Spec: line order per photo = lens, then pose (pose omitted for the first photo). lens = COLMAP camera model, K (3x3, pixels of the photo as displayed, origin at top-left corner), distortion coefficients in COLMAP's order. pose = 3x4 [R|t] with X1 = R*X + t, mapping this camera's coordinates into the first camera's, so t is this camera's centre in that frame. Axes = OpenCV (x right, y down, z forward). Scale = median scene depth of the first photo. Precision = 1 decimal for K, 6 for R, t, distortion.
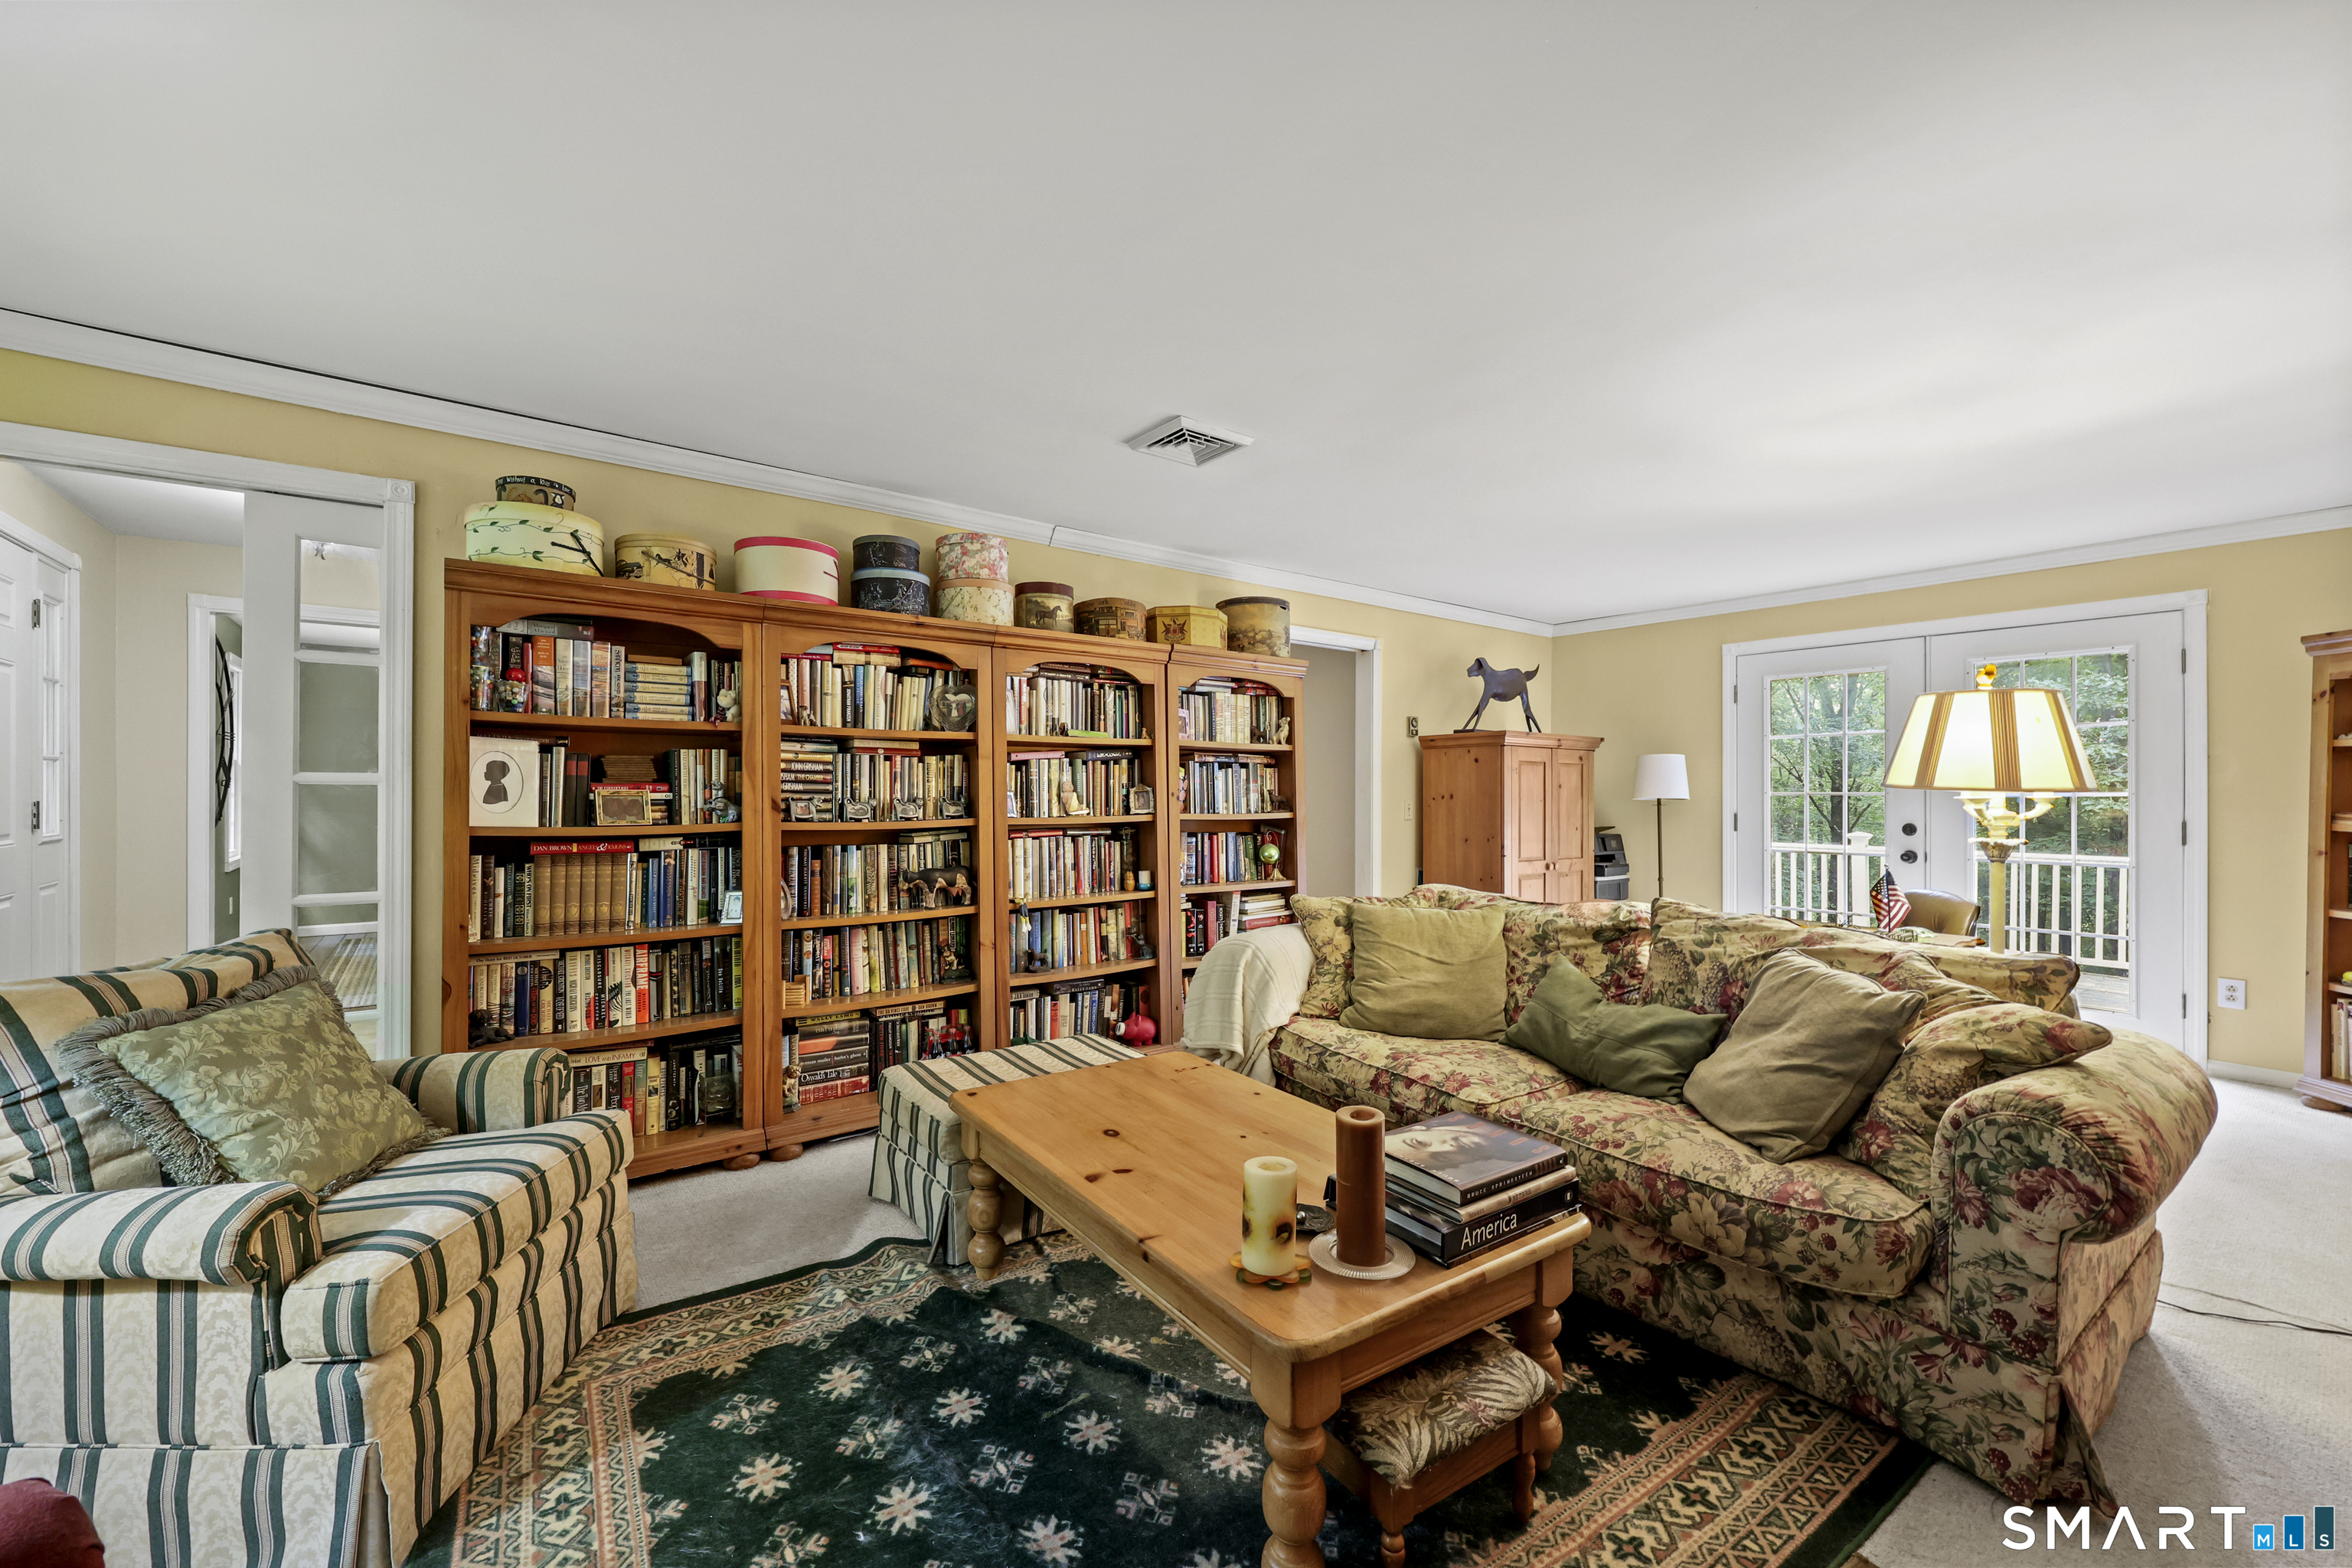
lens RADIAL K [[946.9, 0, 1176.0], [0, 946.9, 784.0], [0, 0, 1]] dist [0.000703, 0.000019]
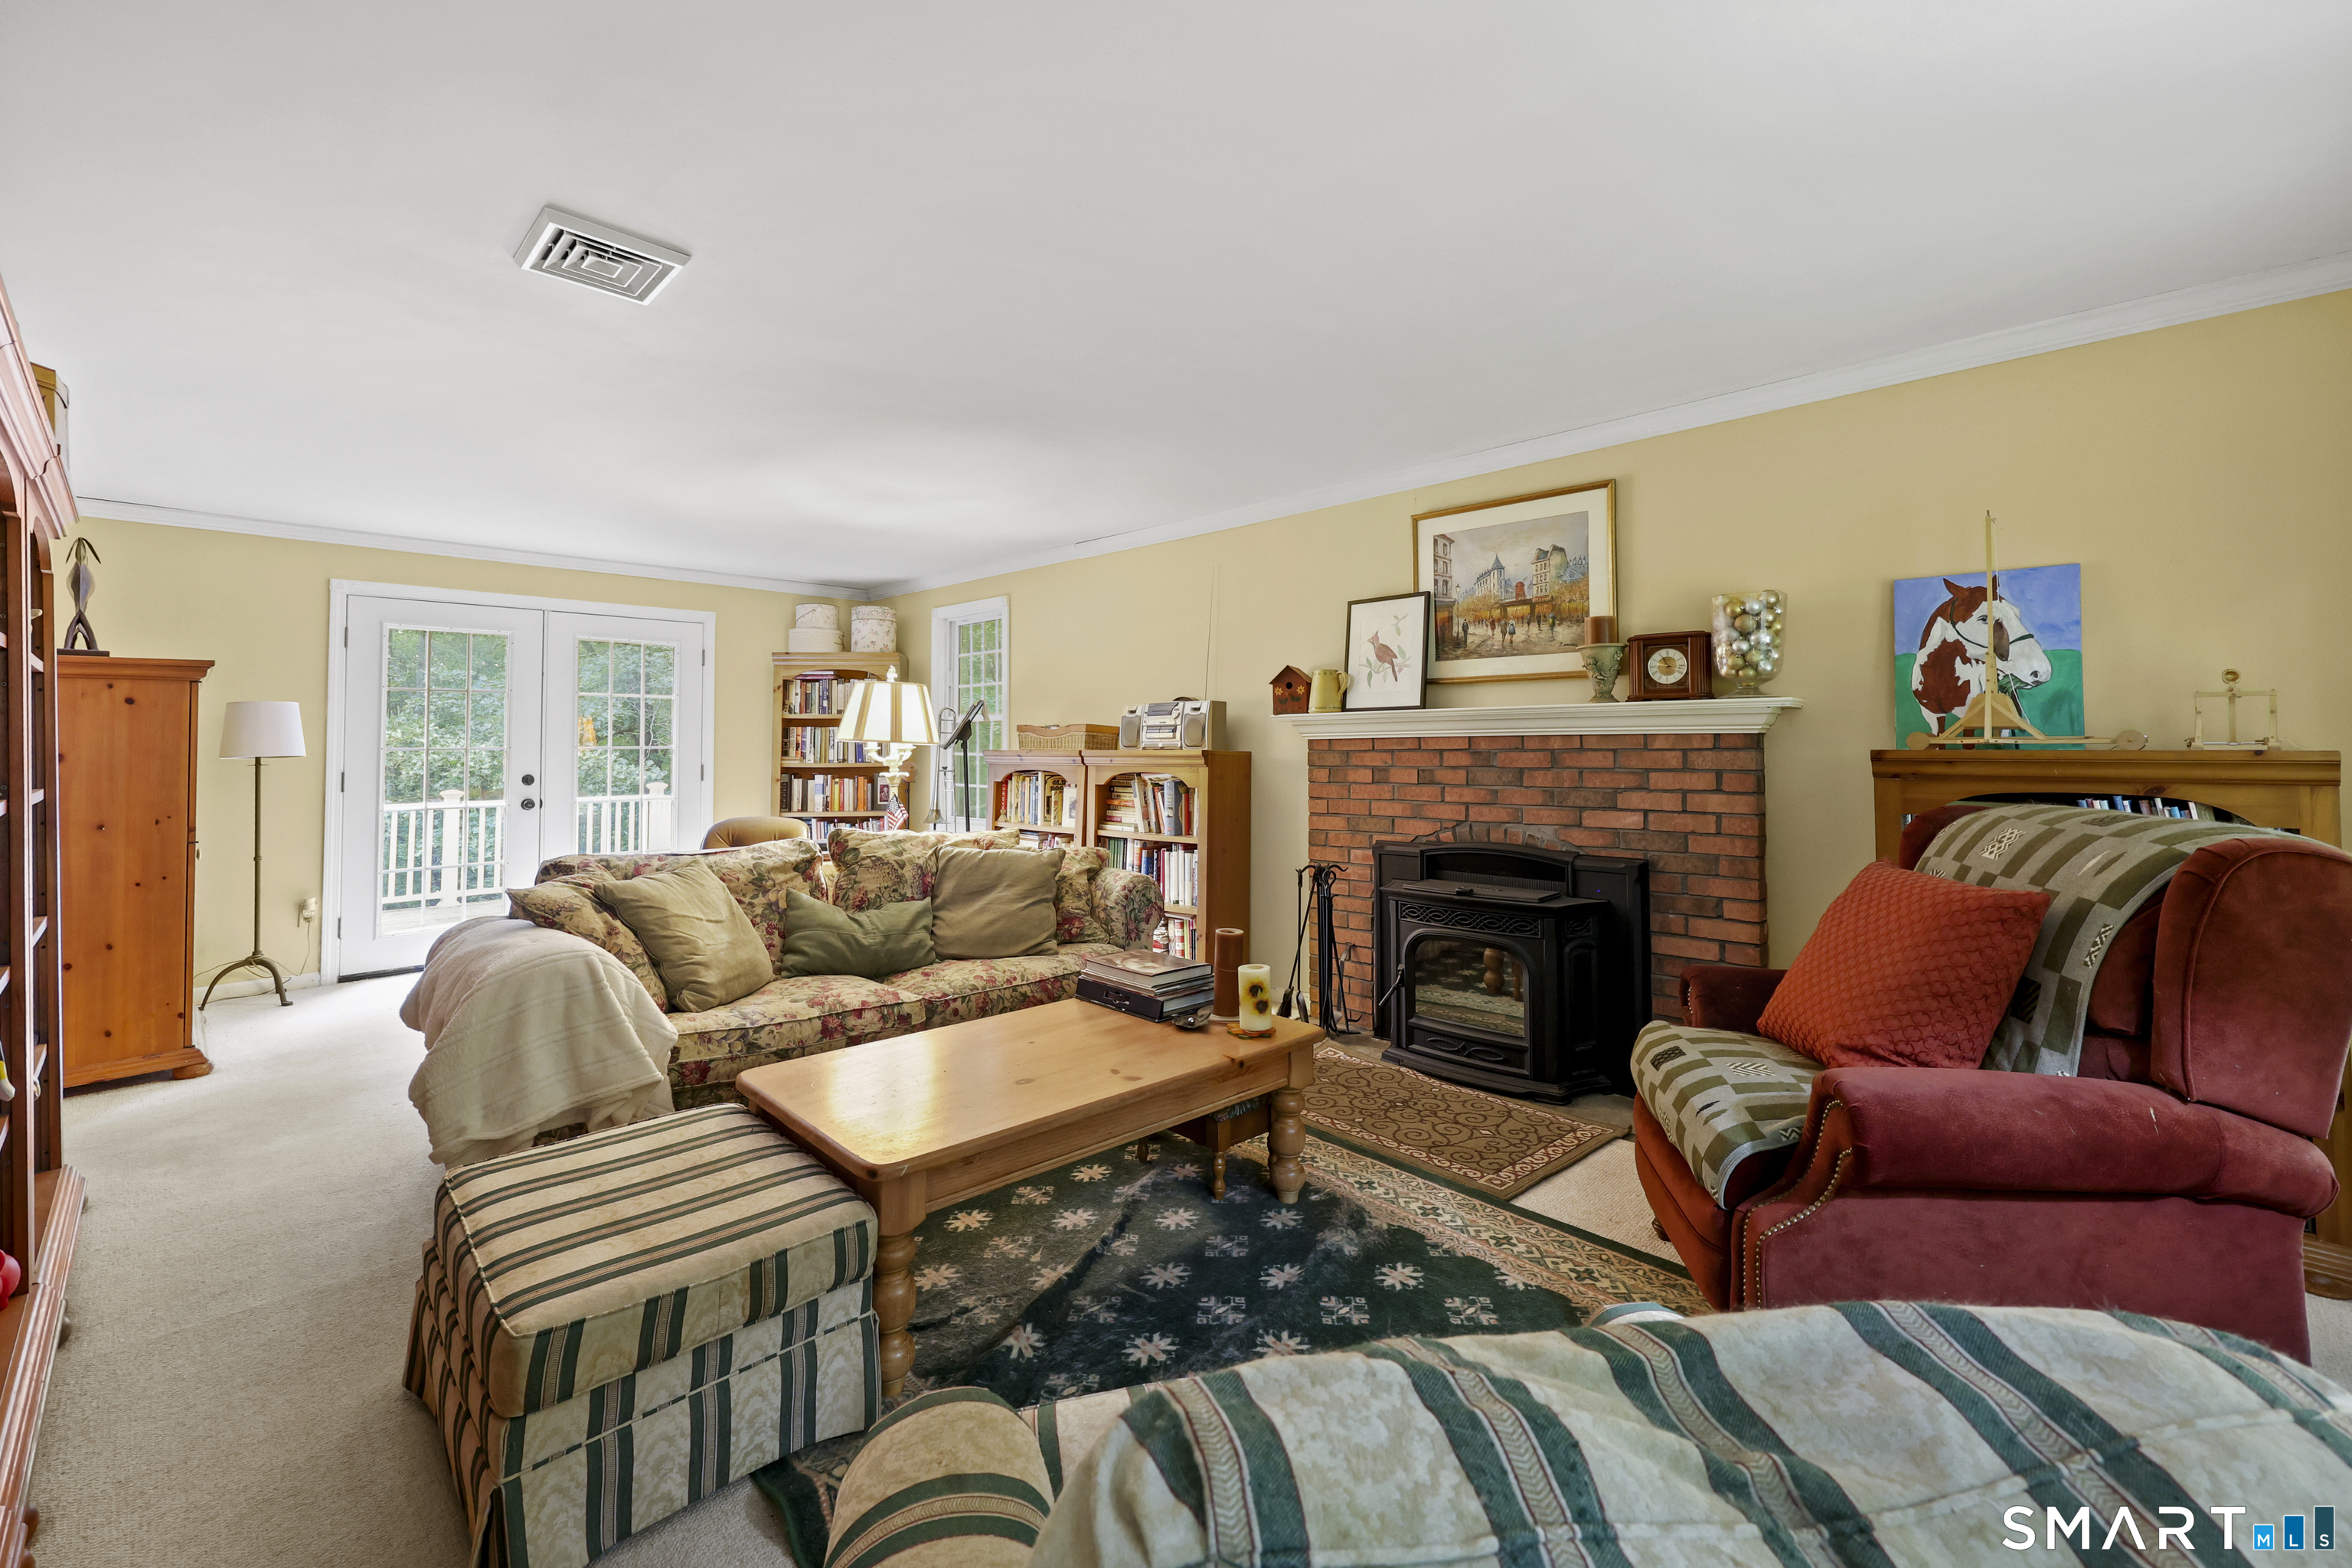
lens RADIAL K [[968.7, 0, 1171.7], [0, 968.7, 707.1], [0, 0, 1]] dist [0.001125, 0.000129]
pose [[-0.147299, 0.036225, 0.988428, -0.911046], [-0.002018, 0.999316, -0.036925, 0.005169], [-0.989090, -0.007433, -0.147126, 0.805832]]
